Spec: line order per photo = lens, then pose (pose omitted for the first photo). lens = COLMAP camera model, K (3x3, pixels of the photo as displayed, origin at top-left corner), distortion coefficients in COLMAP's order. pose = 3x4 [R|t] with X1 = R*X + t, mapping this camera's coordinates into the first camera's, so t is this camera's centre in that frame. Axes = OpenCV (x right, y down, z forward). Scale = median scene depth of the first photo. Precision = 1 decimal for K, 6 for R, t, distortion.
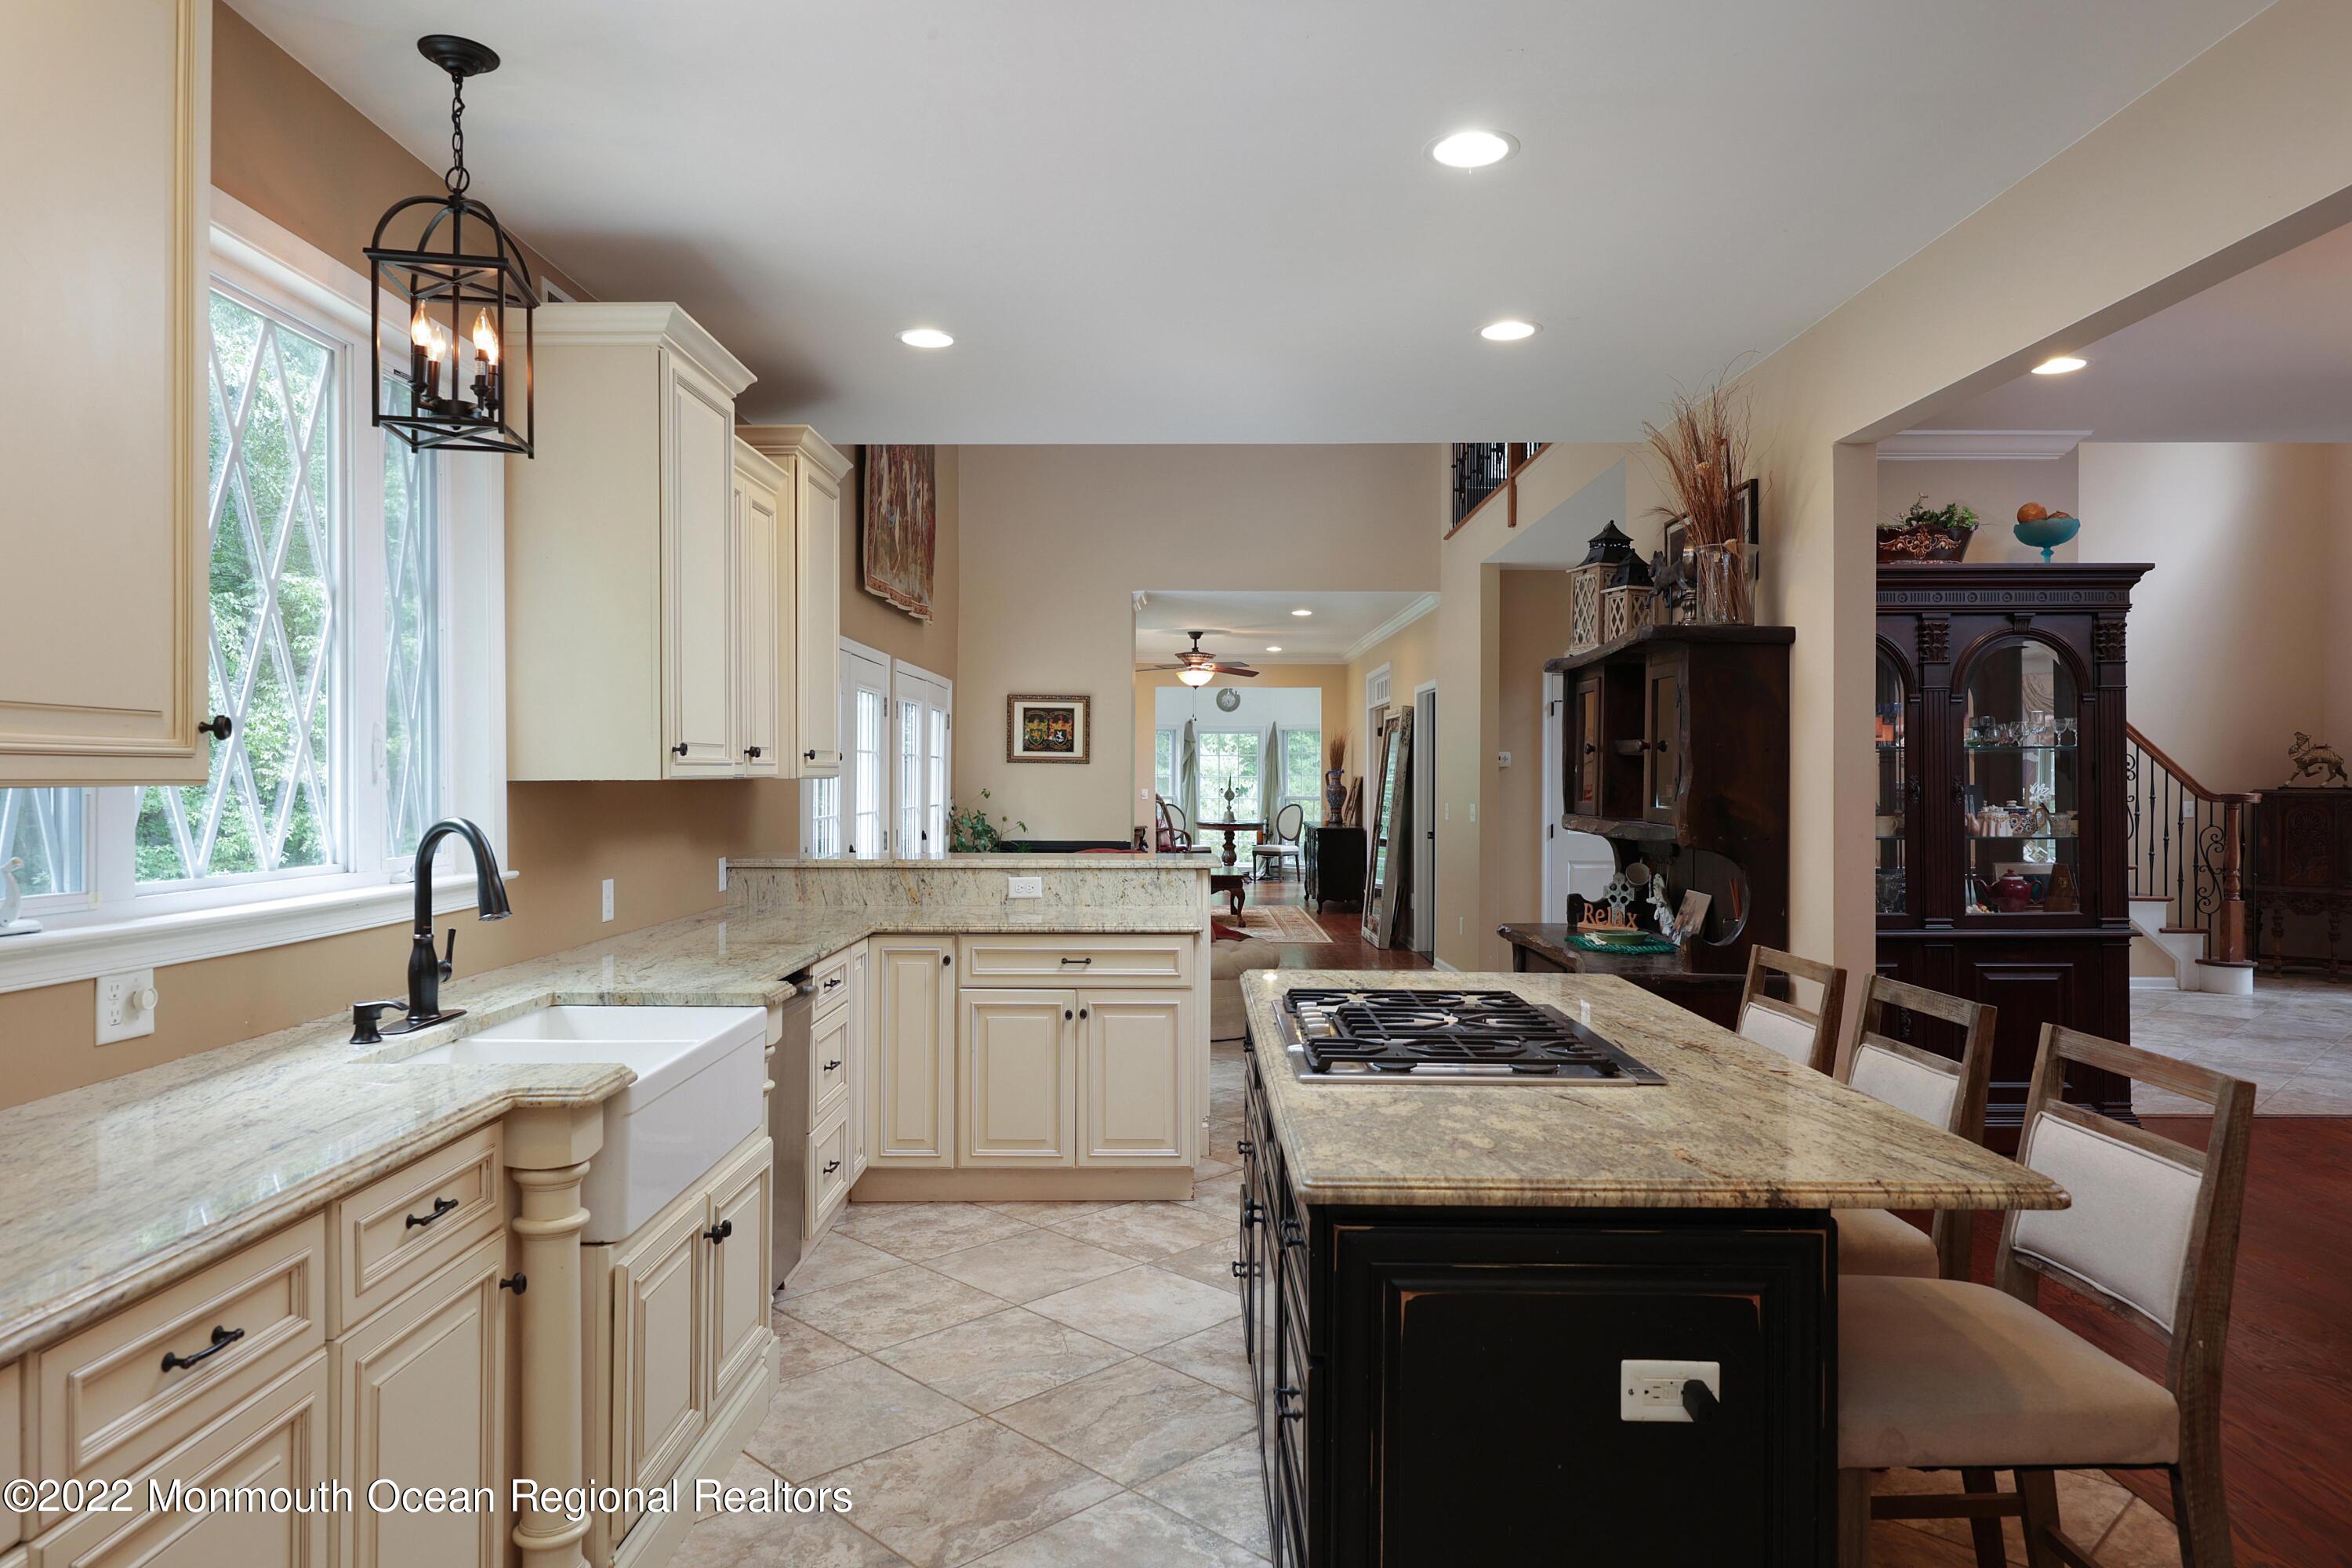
lens RADIAL K [[1519.1, 0, 1155.6], [0, 1519.1, 770.2], [0, 0, 1]] dist [0.020418, -0.003629]
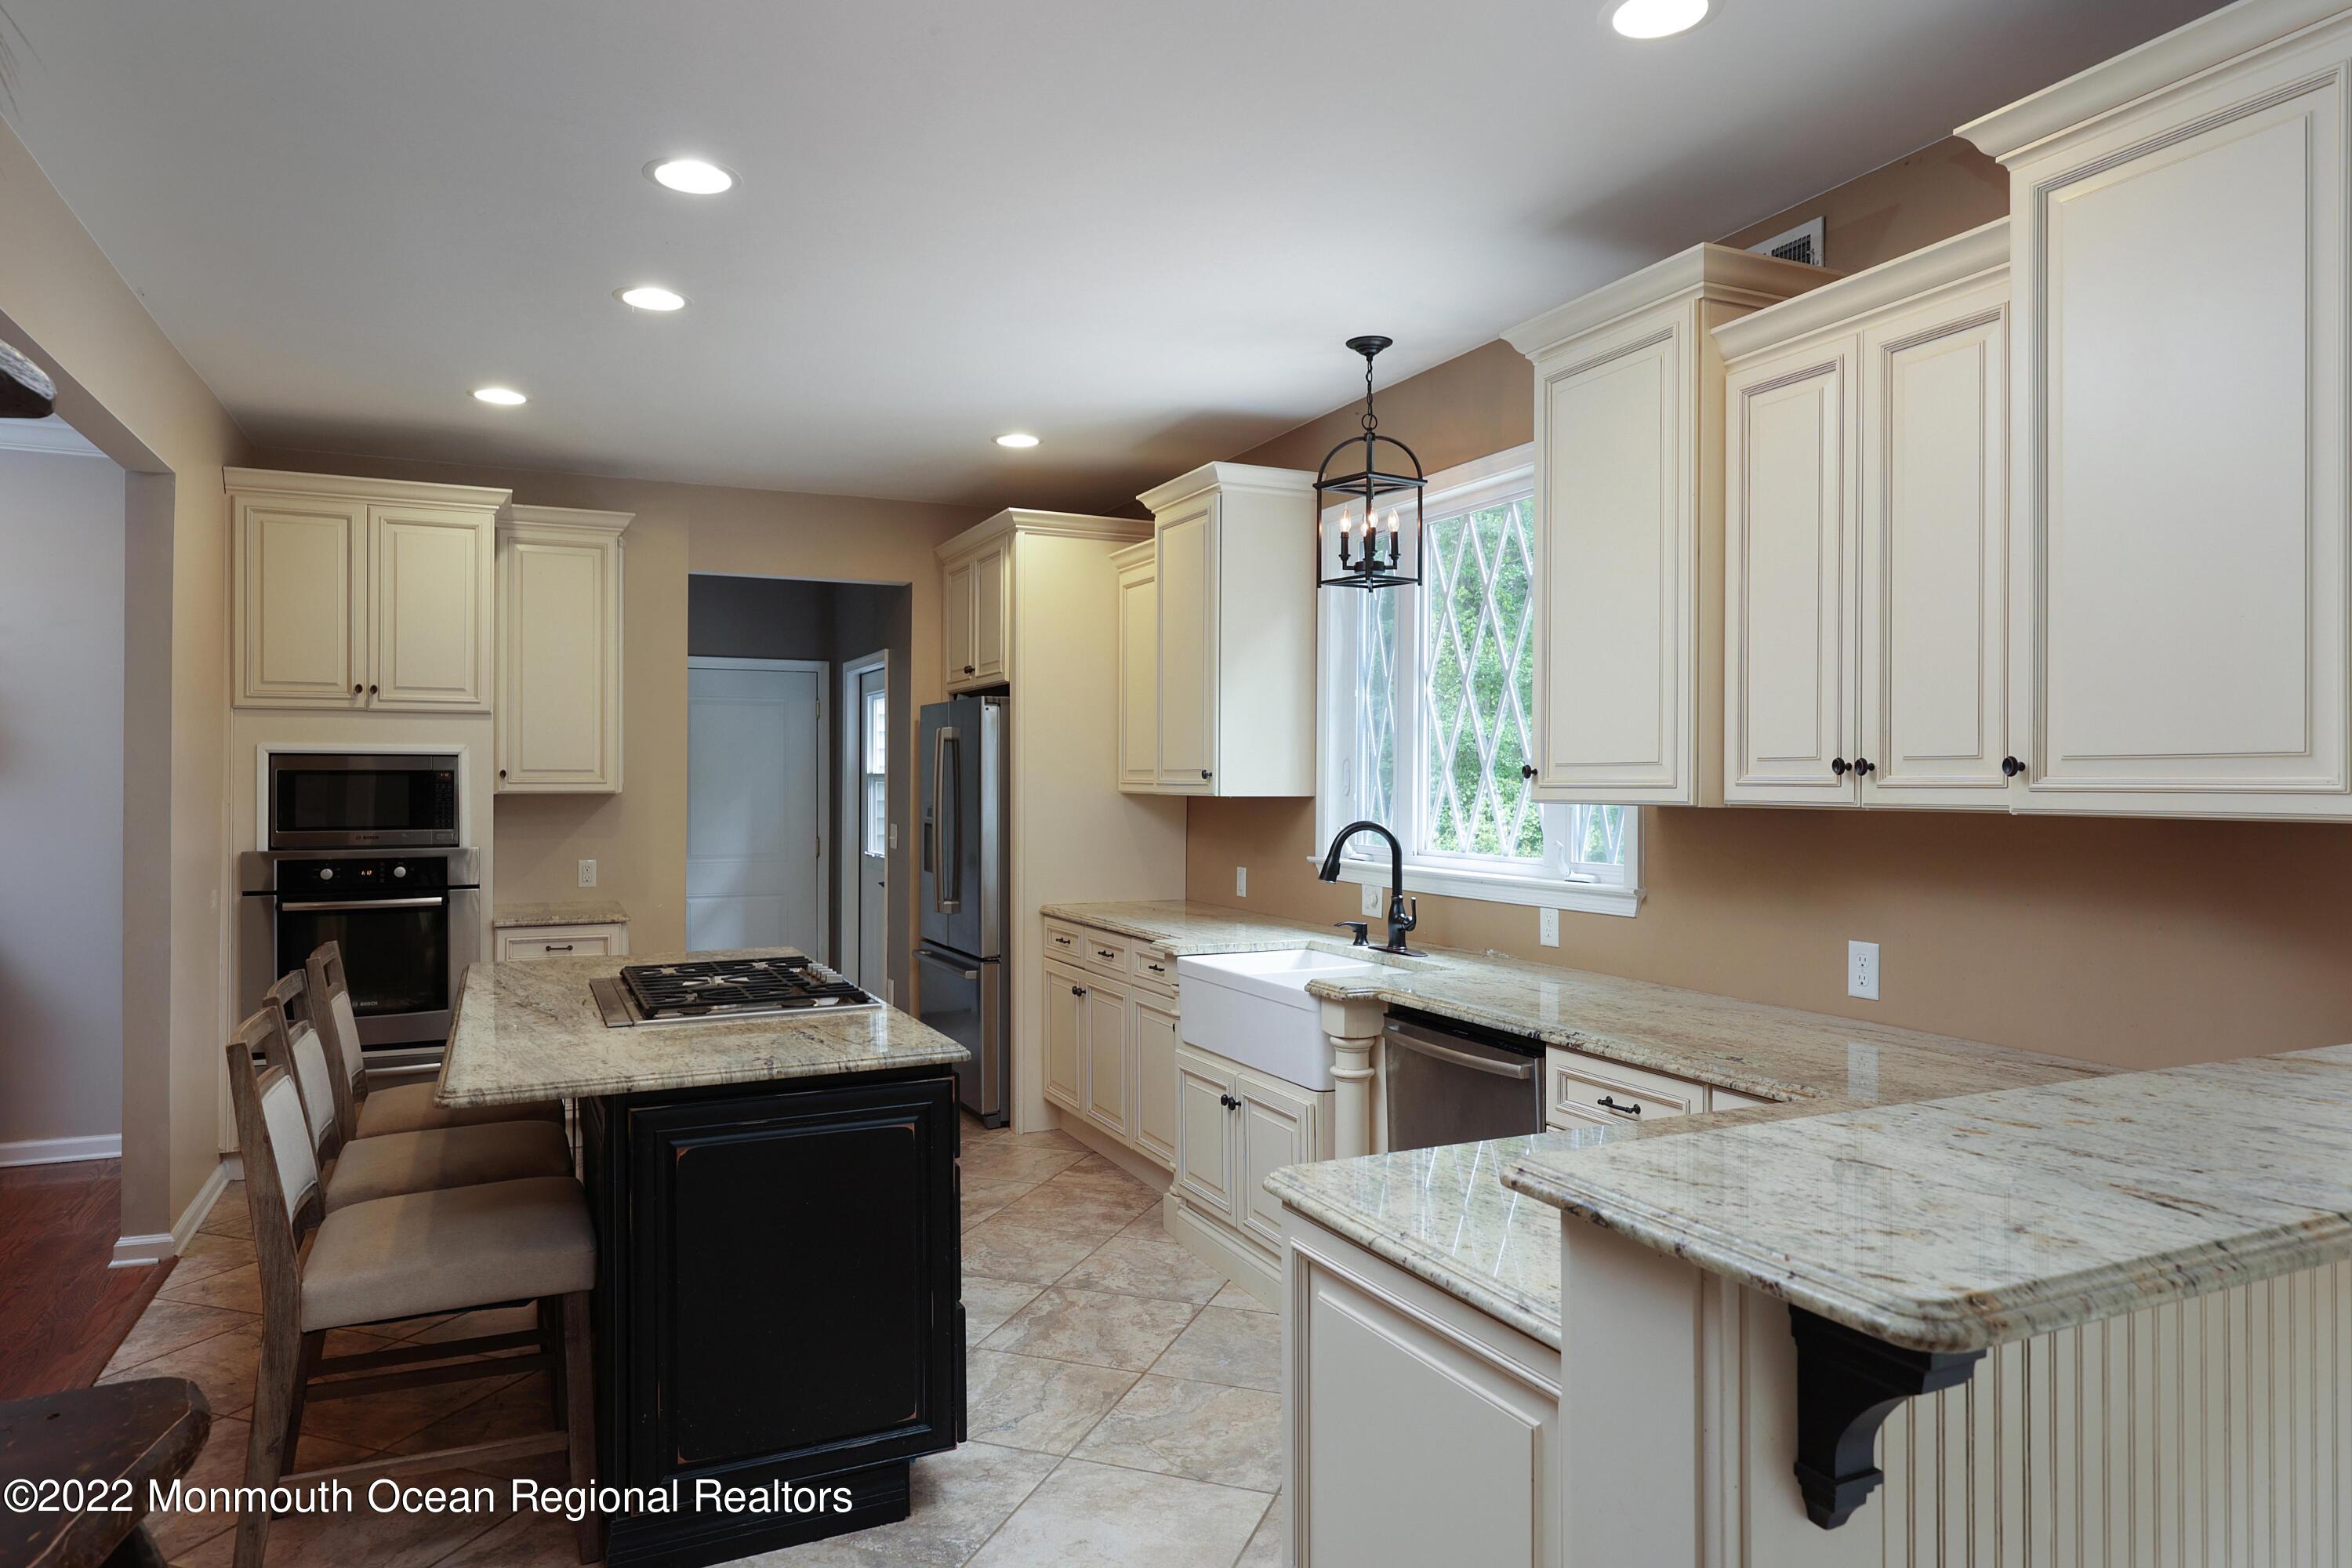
lens RADIAL K [[1389.6, 0, 1195.7], [0, 1389.6, 776.1], [0, 0, 1]] dist [0.001579, -0.001096]
pose [[-0.889829, -0.006268, -0.456252, 0.224386], [-0.003302, 0.999968, -0.007299, -0.003155], [0.456283, -0.004988, -0.889821, 1.348918]]
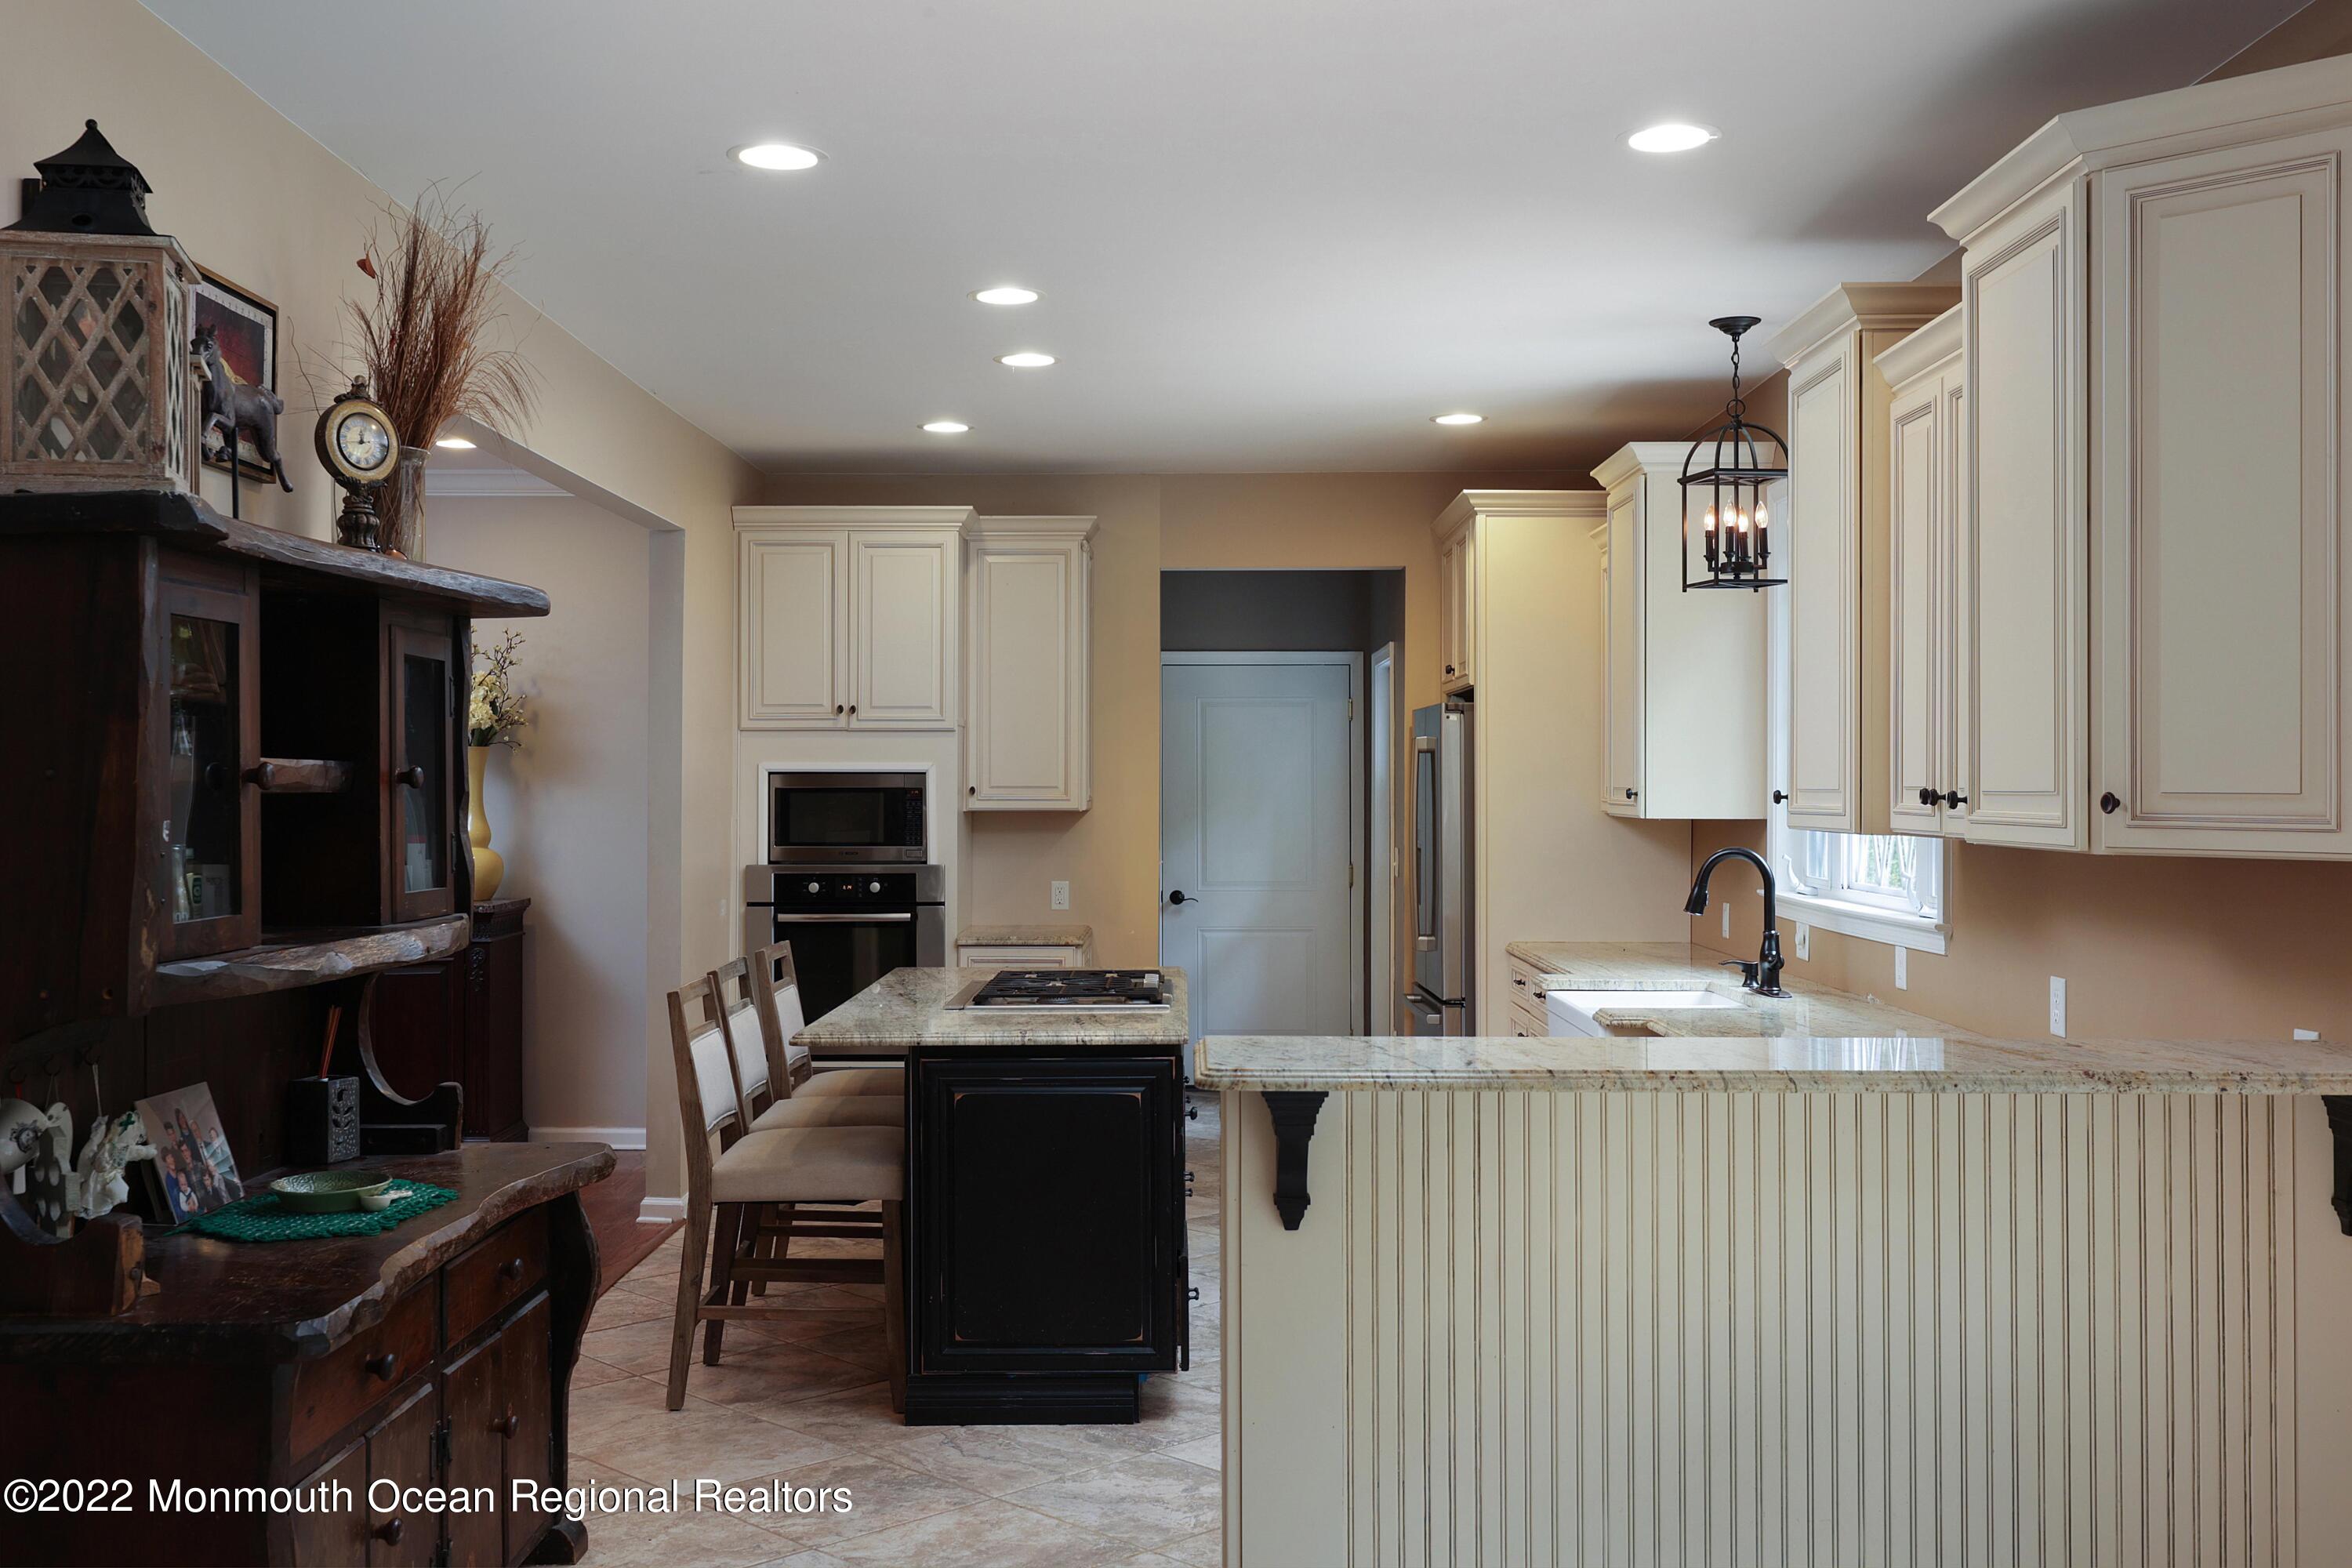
lens RADIAL K [[2227.6, 0, 1215.3], [0, 2227.6, 747.0], [0, 0, 1]] dist [0.001664, 0.000000]
pose [[-0.999612, -0.004578, -0.027479, 0.059027], [-0.004057, 0.999811, -0.018996, -0.013779], [0.027561, -0.018877, -0.999442, 1.888688]]
